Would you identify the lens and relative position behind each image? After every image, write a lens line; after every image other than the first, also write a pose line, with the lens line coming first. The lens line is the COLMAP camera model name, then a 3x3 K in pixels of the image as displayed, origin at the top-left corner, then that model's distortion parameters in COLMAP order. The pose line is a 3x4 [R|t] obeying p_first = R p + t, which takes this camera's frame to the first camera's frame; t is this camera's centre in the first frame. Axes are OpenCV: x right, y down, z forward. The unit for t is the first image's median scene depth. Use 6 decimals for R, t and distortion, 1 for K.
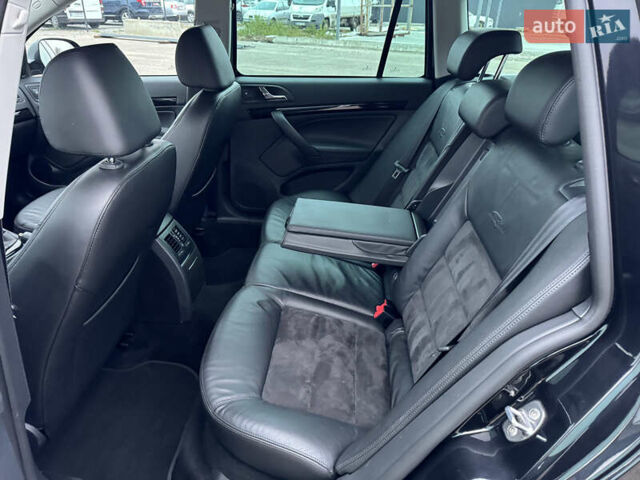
lens RADIAL K [[448.6, 0, 324.8], [0, 448.6, 227.5], [0, 0, 1]] dist [0.009057, -0.020892]
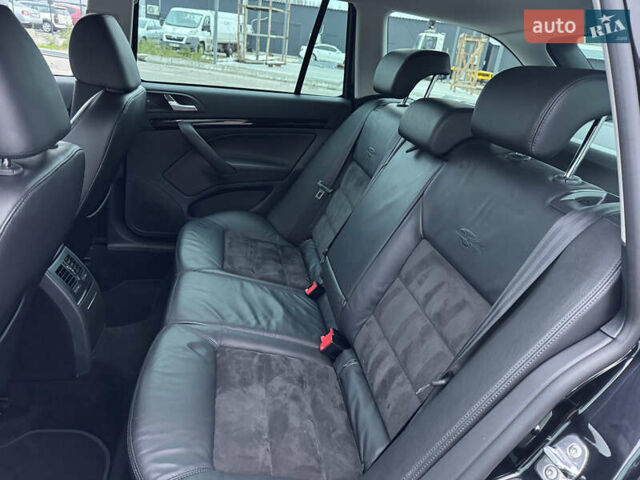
lens RADIAL K [[448.6, 0, 331.2], [0, 448.6, 228.4], [0, 0, 1]] dist [0.009057, -0.020892]
pose [[0.961968, -0.012723, 0.272867, -0.117906], [0.027315, 0.998388, -0.049747, 0.002391], [-0.271794, 0.055308, 0.960765, 0.123921]]
